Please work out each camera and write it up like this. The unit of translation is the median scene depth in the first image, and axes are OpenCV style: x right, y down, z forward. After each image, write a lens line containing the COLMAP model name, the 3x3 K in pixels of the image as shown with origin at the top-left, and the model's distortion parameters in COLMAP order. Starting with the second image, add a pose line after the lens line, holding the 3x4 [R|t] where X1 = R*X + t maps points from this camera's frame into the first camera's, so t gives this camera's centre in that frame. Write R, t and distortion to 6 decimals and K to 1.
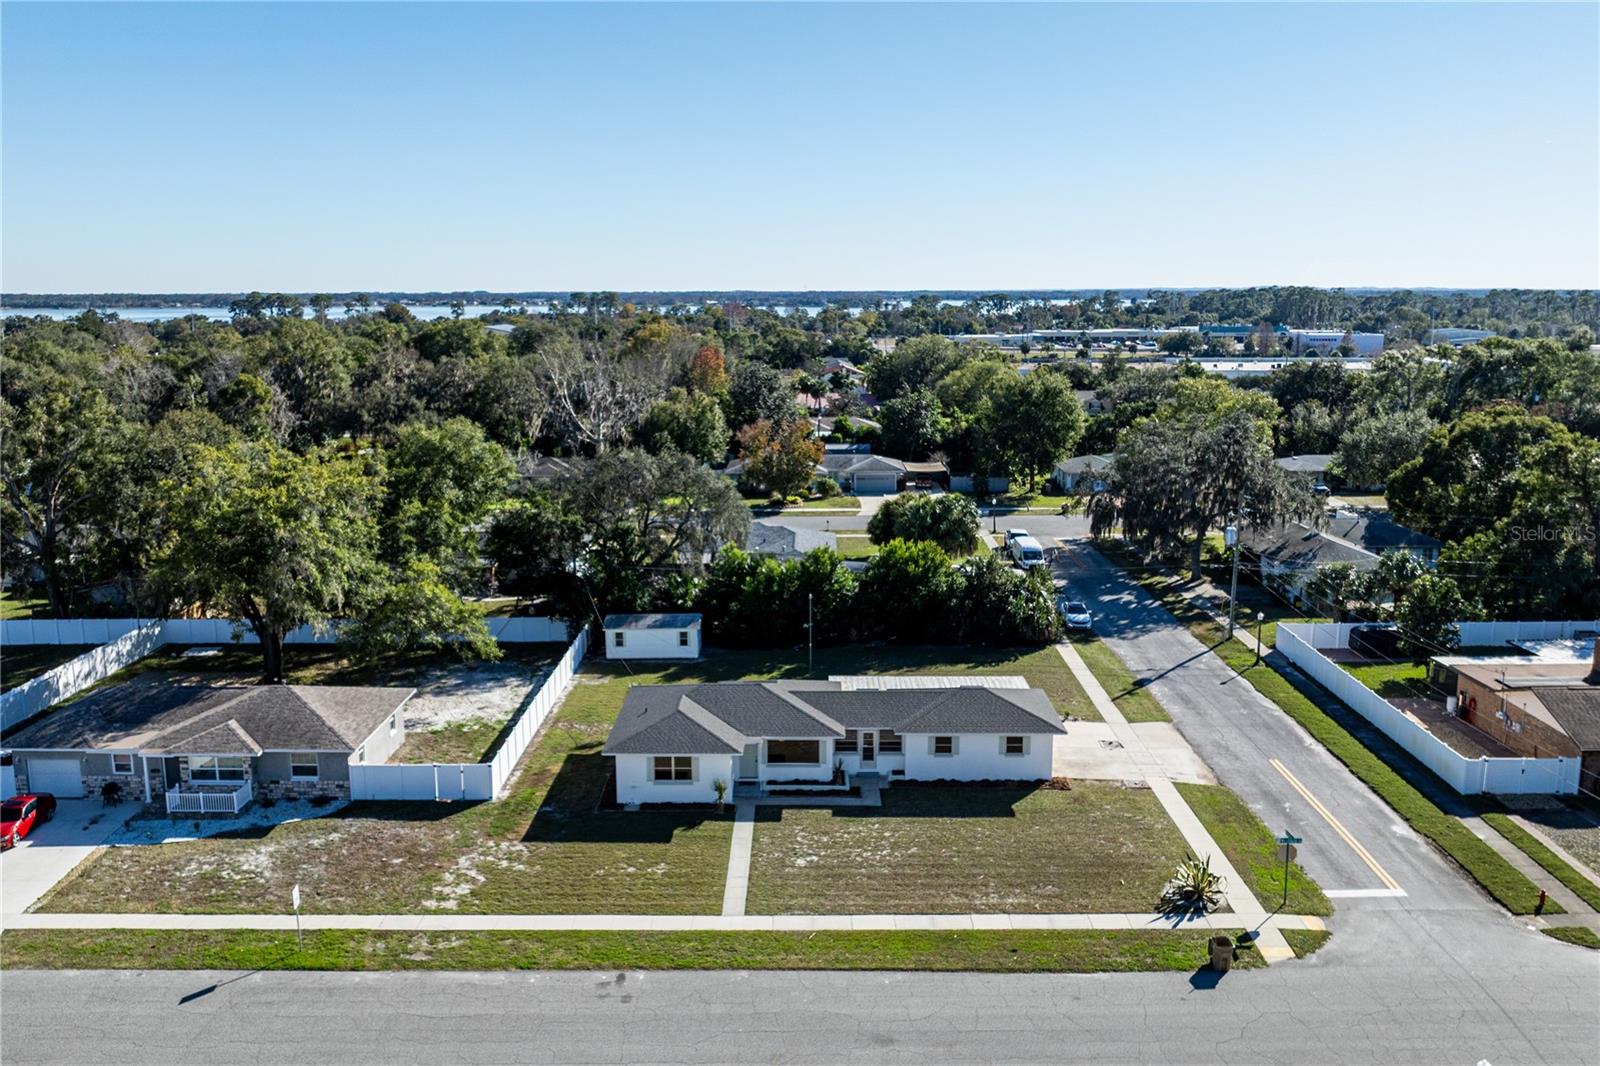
lens RADIAL K [[1341.0, 0, 800.0], [0, 1341.0, 533.0], [0, 0, 1]] dist [-0.000984, -0.046011]
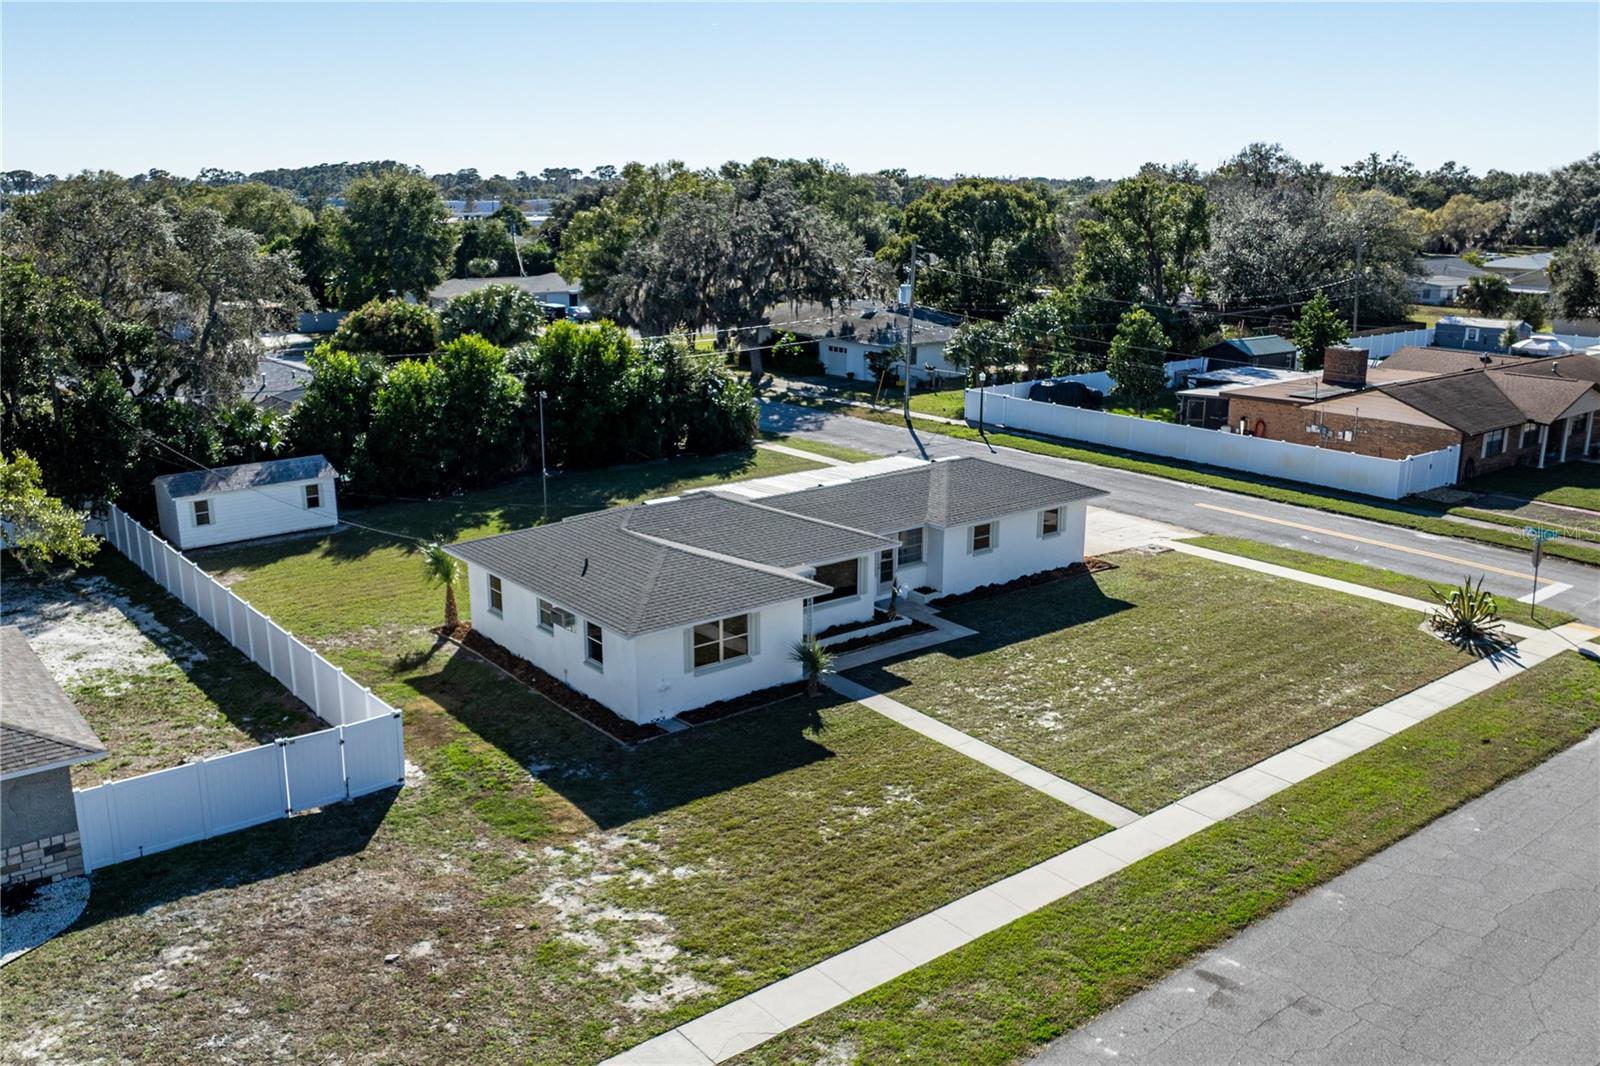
lens RADIAL K [[1341.0, 0, 800.0], [0, 1341.0, 533.0], [0, 0, 1]] dist [-0.000984, -0.046011]
pose [[0.774758, -0.153690, 0.613294, -0.400981], [0.107913, 0.987917, 0.111247, 0.070883], [-0.622980, -0.020007, 0.781981, 0.531804]]
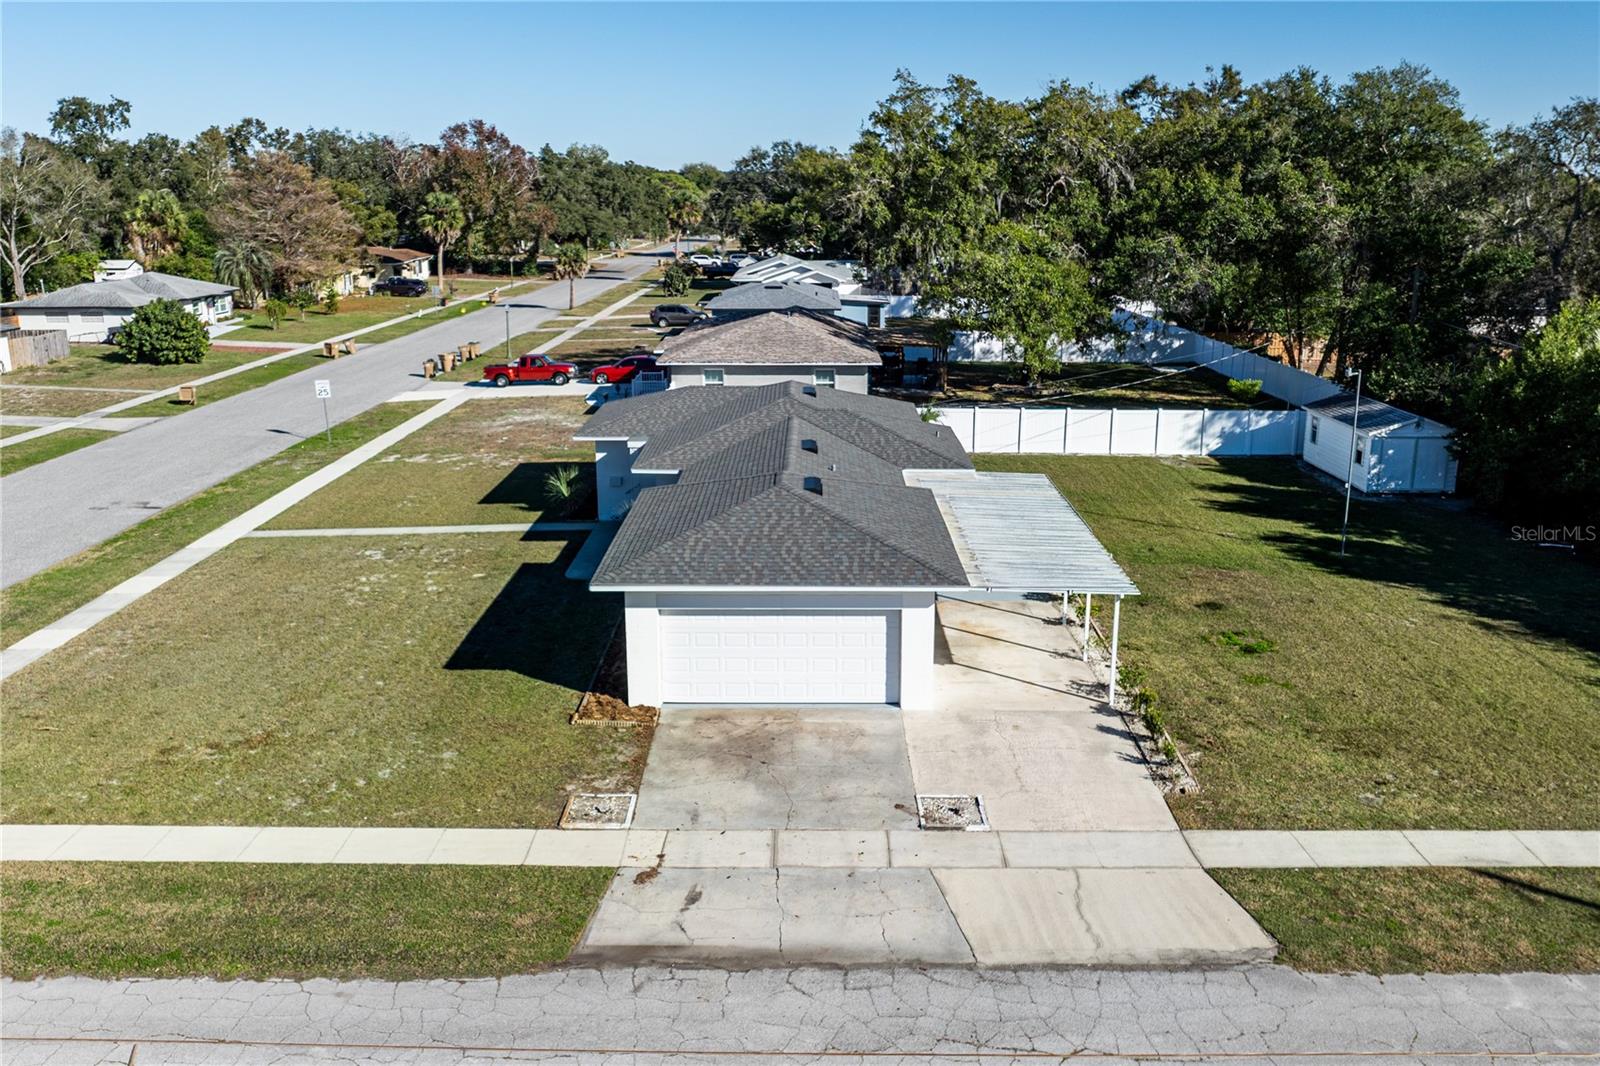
lens RADIAL K [[1341.0, 0, 800.0], [0, 1341.0, 533.0], [0, 0, 1]] dist [-0.000984, -0.046011]
pose [[0.007342, 0.250413, -0.968111, 0.581537], [-0.183293, 0.952072, 0.244874, 0.029020], [0.983031, 0.175650, 0.052890, 1.051993]]
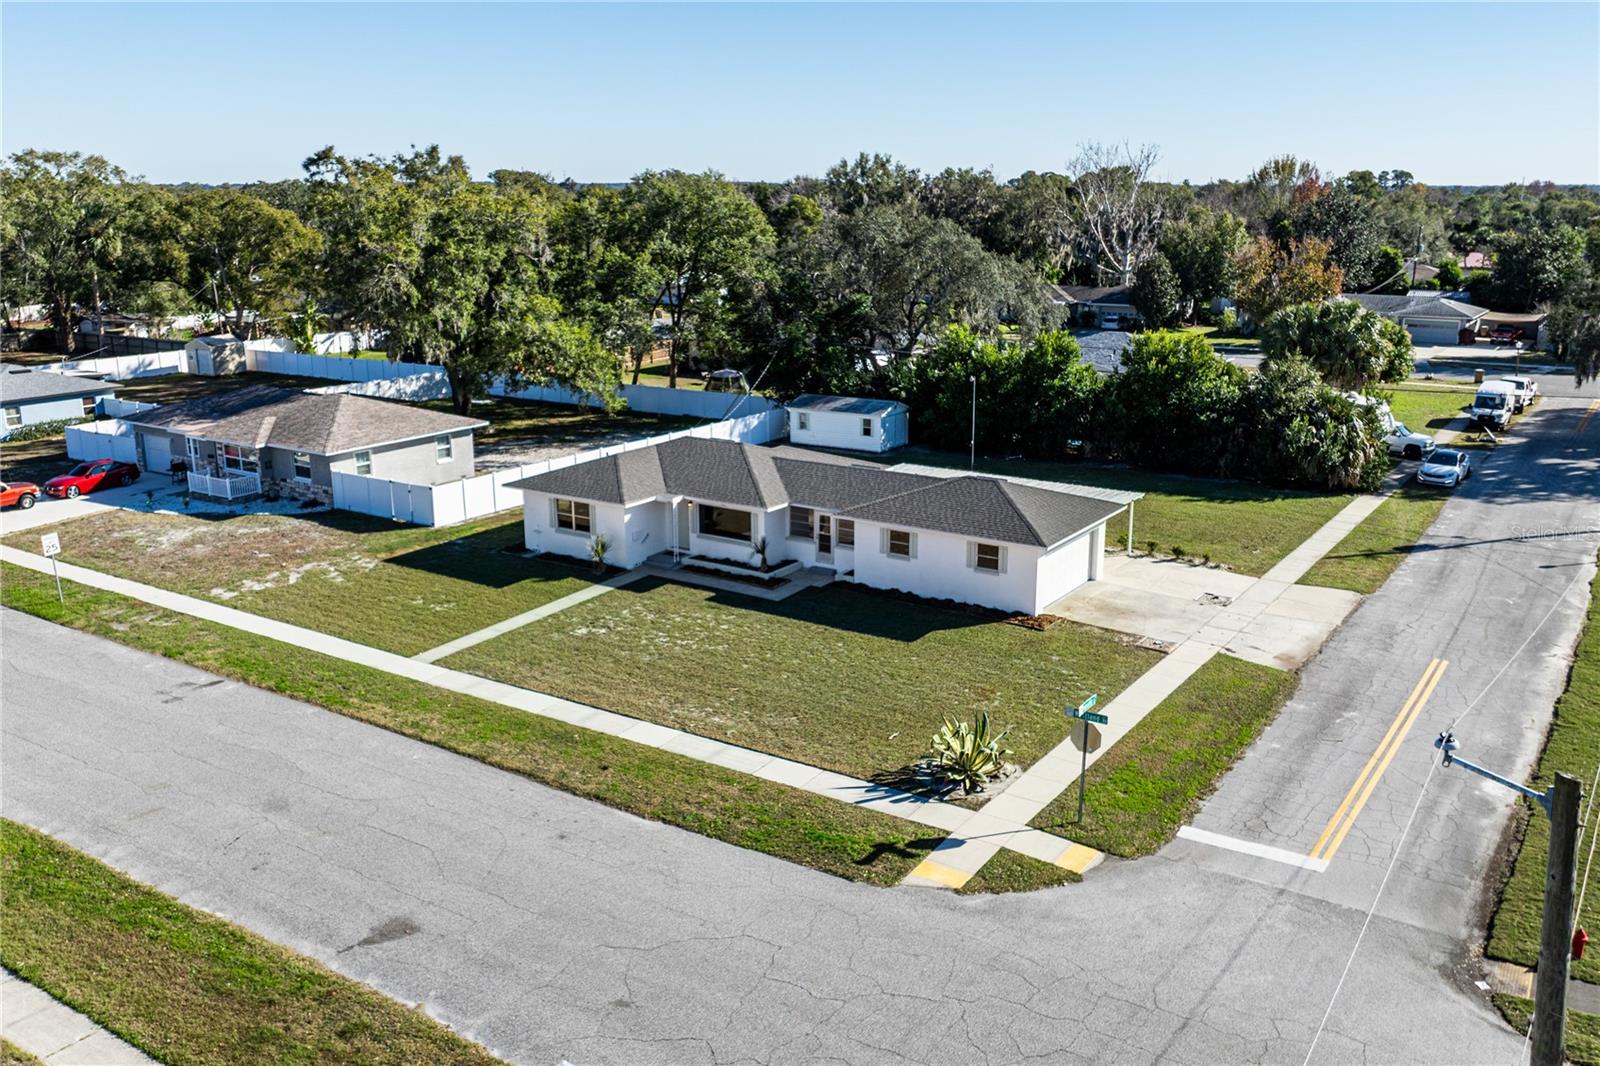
lens RADIAL K [[1341.0, 0, 800.0], [0, 1341.0, 533.0], [0, 0, 1]] dist [-0.000984, -0.046011]
pose [[0.833098, 0.136086, -0.536124, 0.463940], [-0.096187, 0.990137, 0.101862, 0.086414], [0.544698, -0.033293, 0.837971, 0.371811]]
